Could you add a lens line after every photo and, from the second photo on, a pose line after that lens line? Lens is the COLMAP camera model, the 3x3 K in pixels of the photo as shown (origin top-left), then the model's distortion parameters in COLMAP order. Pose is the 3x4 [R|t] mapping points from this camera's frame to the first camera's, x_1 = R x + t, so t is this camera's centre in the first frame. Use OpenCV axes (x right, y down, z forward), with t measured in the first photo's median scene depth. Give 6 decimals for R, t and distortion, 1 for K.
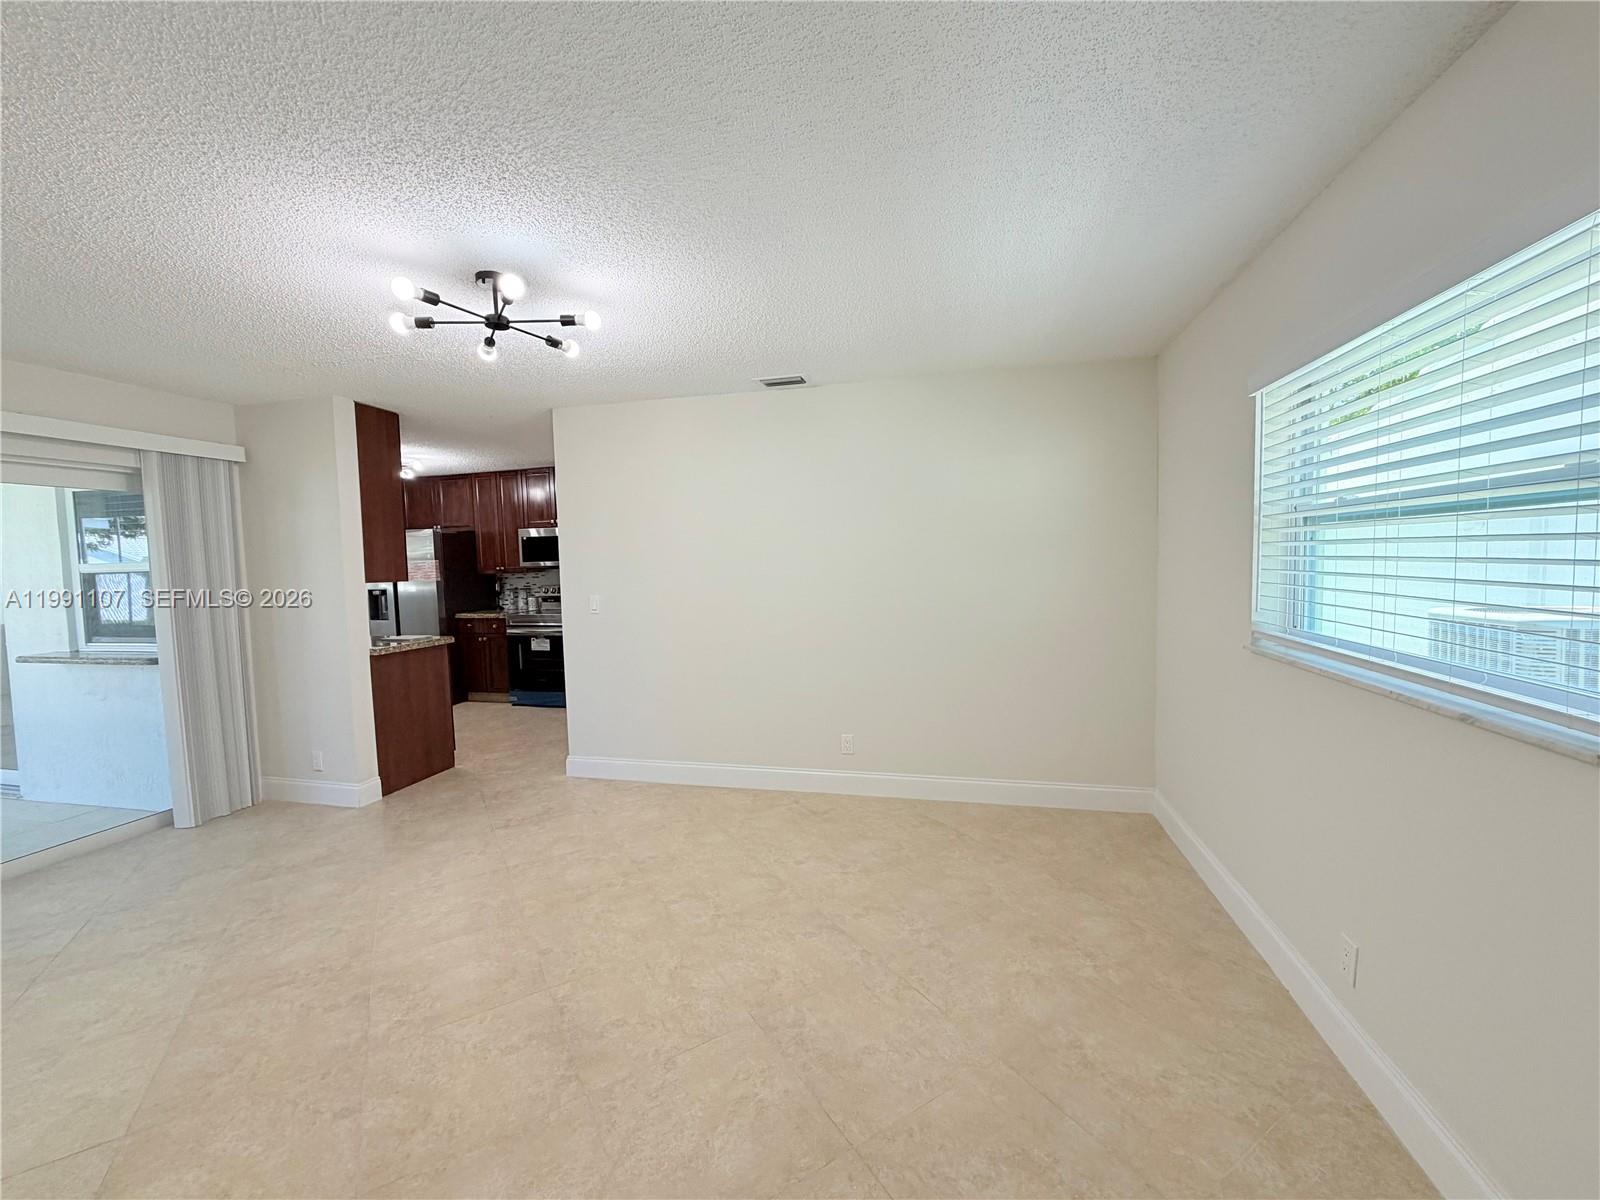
lens RADIAL K [[640.1, 0, 796.0], [0, 640.1, 599.0], [0, 0, 1]] dist [0.001056, 0.000140]
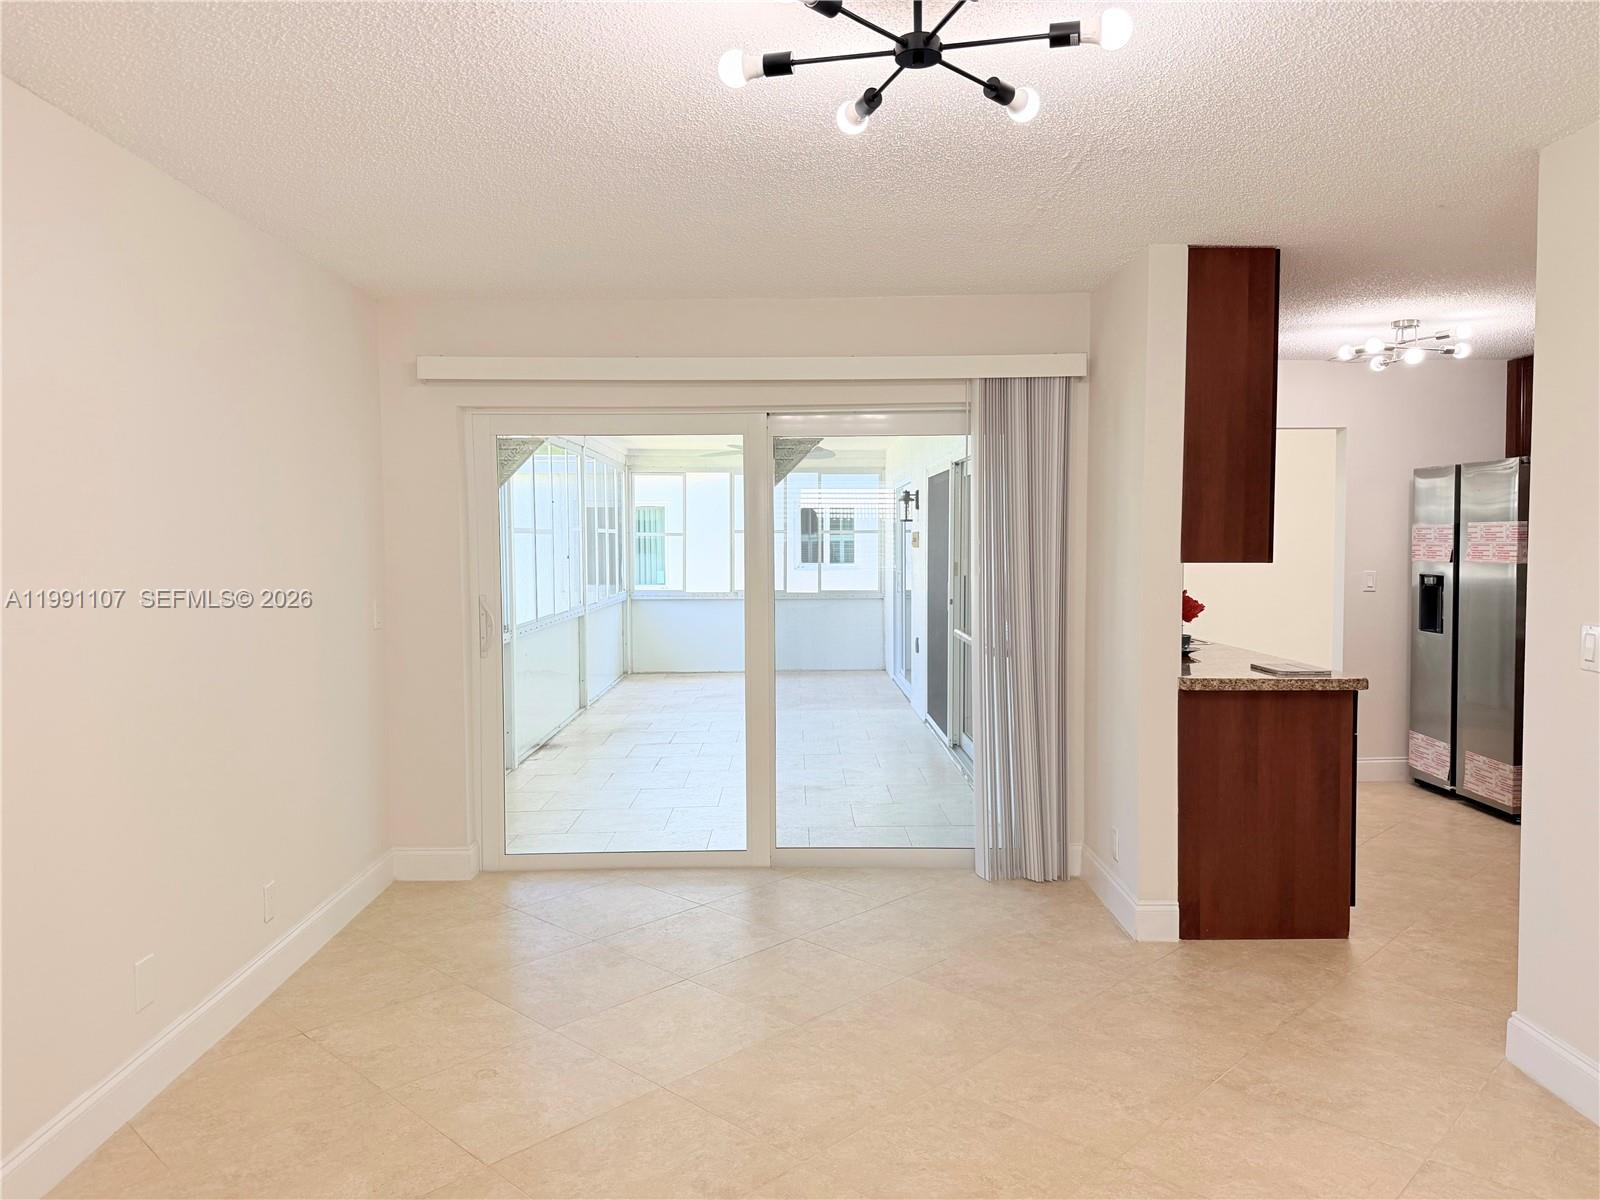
lens RADIAL K [[1122.1, 0, 796.2], [0, 1122.1, 594.5], [0, 0, 1]] dist [0.043838, -0.054395]
pose [[0.249295, 0.071413, -0.965791, 0.227322], [-0.062707, 0.996375, 0.057489, -0.033570], [0.966395, 0.046230, 0.252869, 0.417369]]
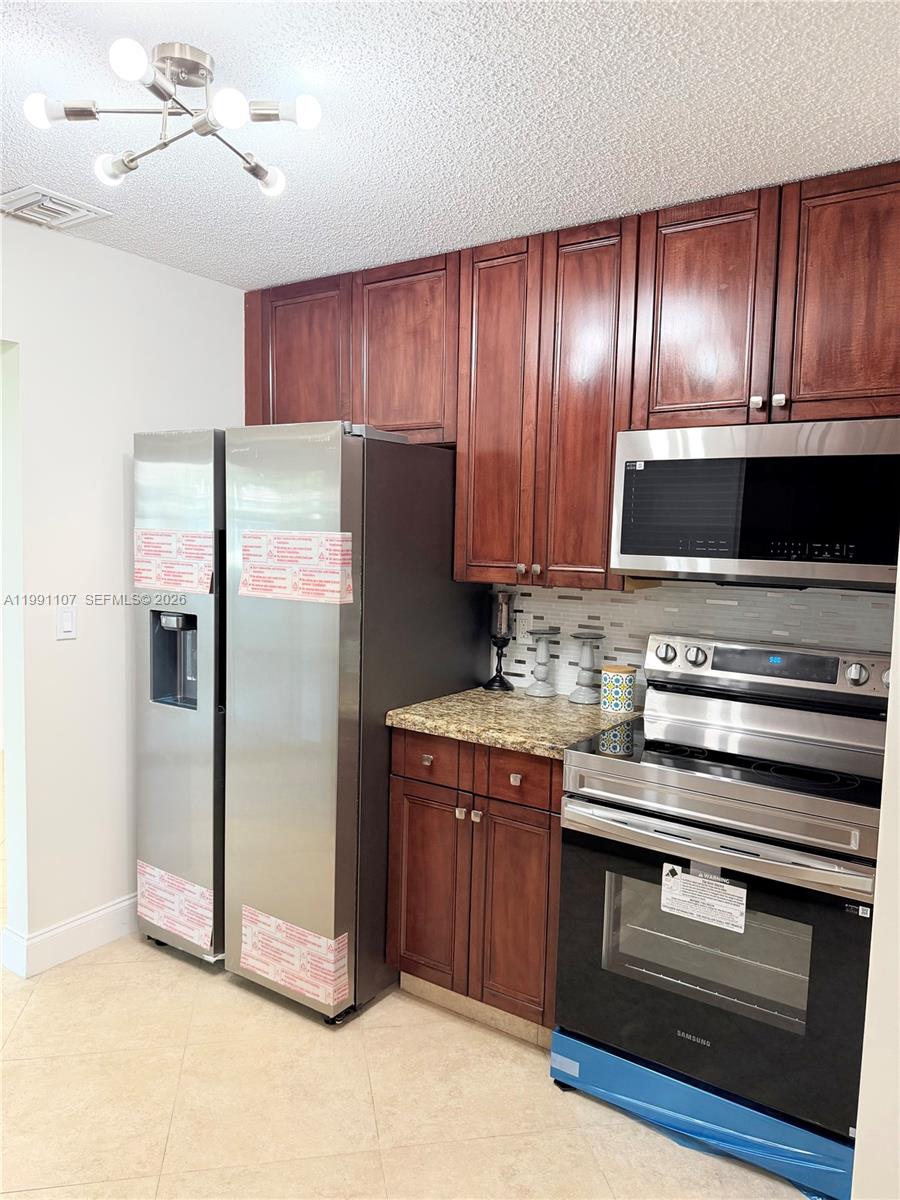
lens RADIAL K [[841.6, 0, 449.1], [0, 841.6, 603.7], [0, 0, 1]] dist [0.043838, -0.054395]
pose [[0.938141, 0.078989, -0.337123, -0.646377], [-0.072545, 0.996862, 0.031692, -0.073342], [0.338568, -0.005275, 0.940927, 1.100870]]
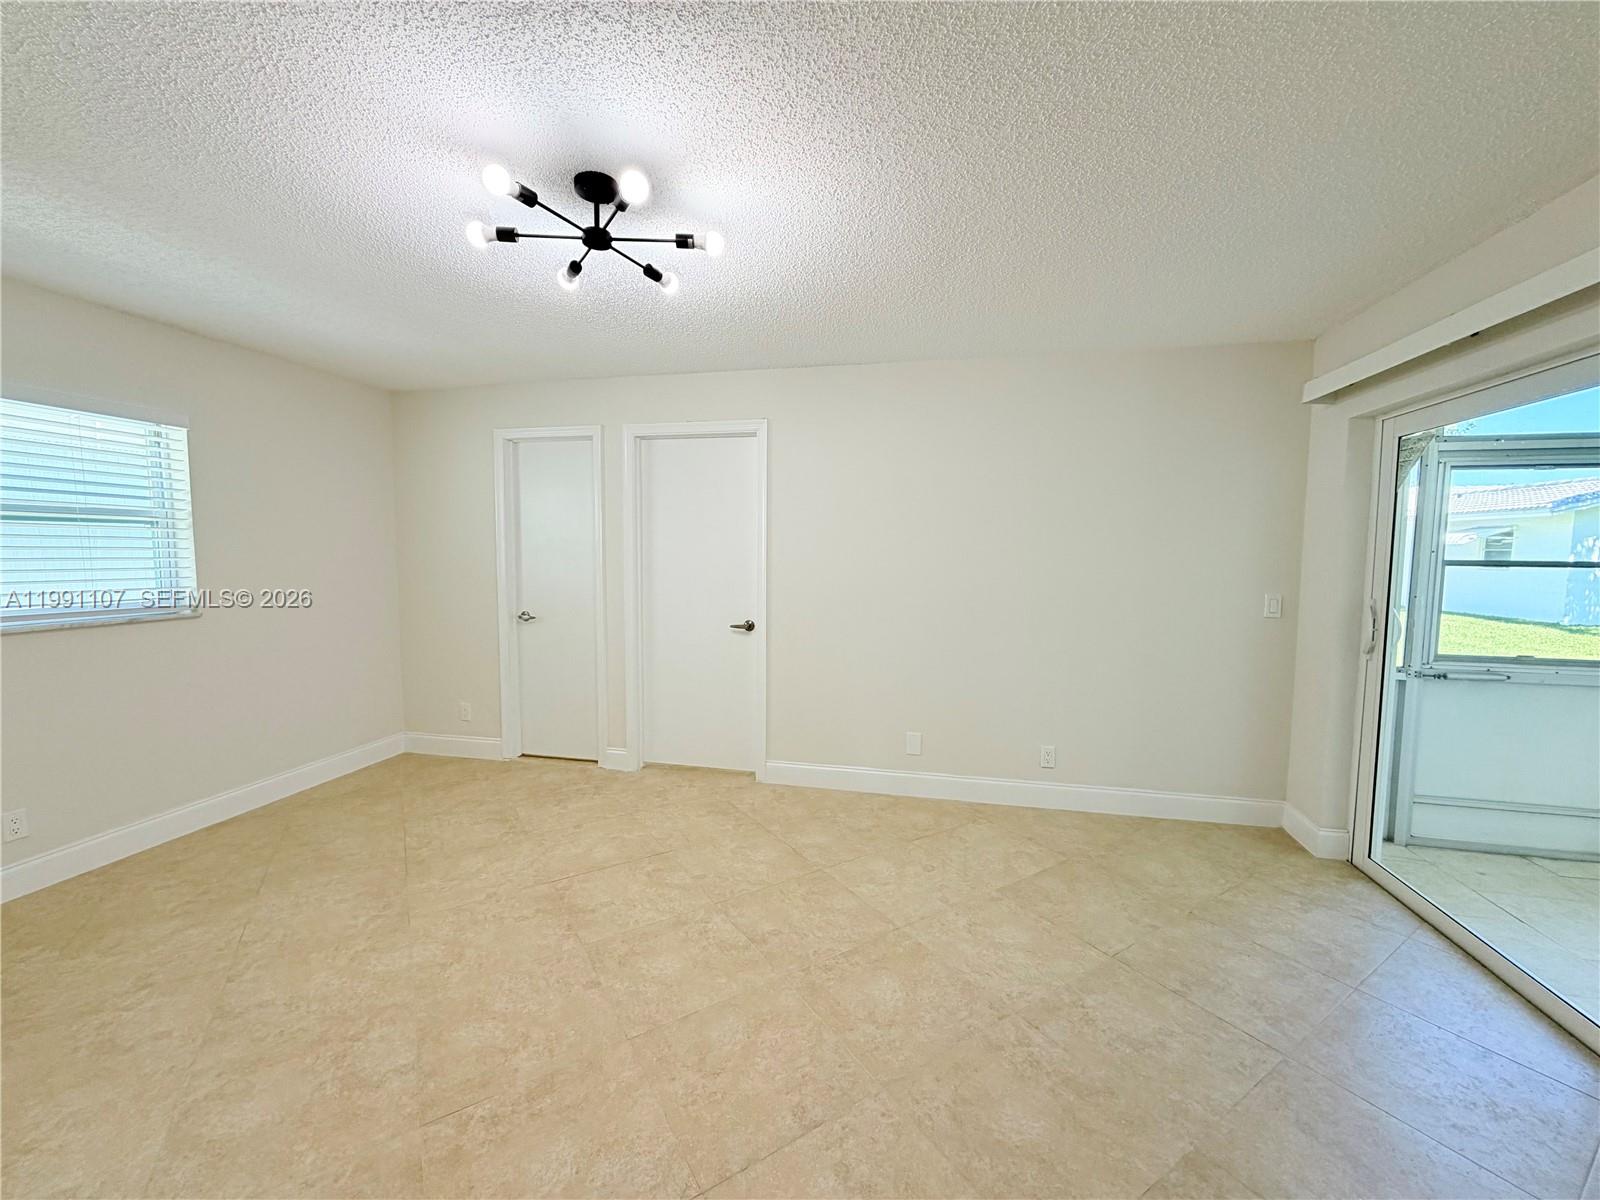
lens RADIAL K [[640.1, 0, 800.7], [0, 640.1, 605.2], [0, 0, 1]] dist [0.001056, 0.000140]
pose [[-0.999536, 0.022246, -0.020786, -0.412384], [0.018856, 0.988345, 0.151057, -0.053796], [0.023904, 0.150595, -0.988307, 1.103530]]
